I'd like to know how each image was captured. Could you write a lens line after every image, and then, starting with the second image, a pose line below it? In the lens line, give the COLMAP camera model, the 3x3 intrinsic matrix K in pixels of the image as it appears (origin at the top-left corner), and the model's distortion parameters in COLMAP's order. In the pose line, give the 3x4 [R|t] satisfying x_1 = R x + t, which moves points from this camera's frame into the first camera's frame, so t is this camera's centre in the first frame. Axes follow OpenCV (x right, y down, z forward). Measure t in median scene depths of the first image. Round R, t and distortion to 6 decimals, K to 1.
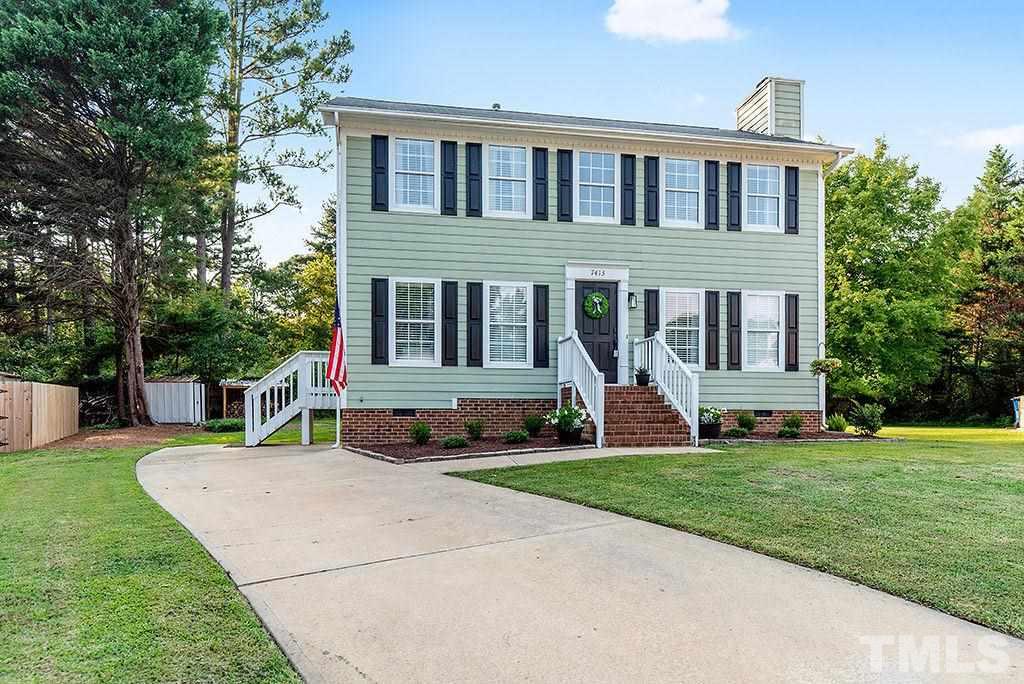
lens RADIAL K [[665.9, 0, 515.7], [0, 665.9, 341.6], [0, 0, 1]] dist [0.005266, -0.003307]
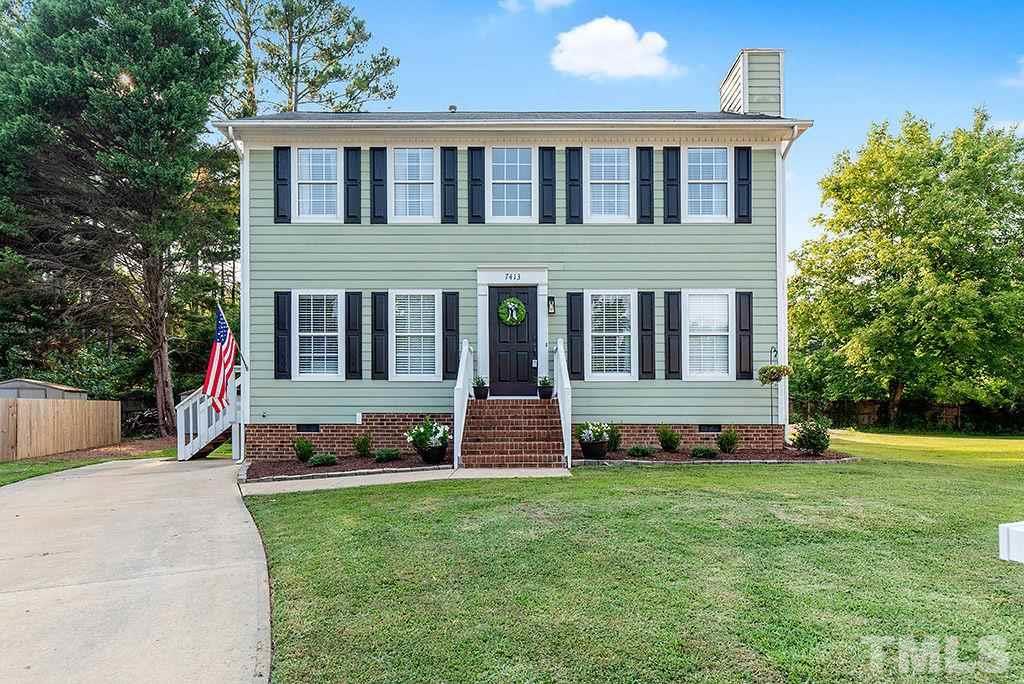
lens RADIAL K [[665.9, 0, 510.2], [0, 665.9, 344.5], [0, 0, 1]] dist [0.005266, -0.003307]
pose [[0.983380, -0.022516, -0.180159, 0.281726], [0.021526, 0.999741, -0.007452, -0.001830], [0.180280, 0.003450, 0.983609, 0.085327]]
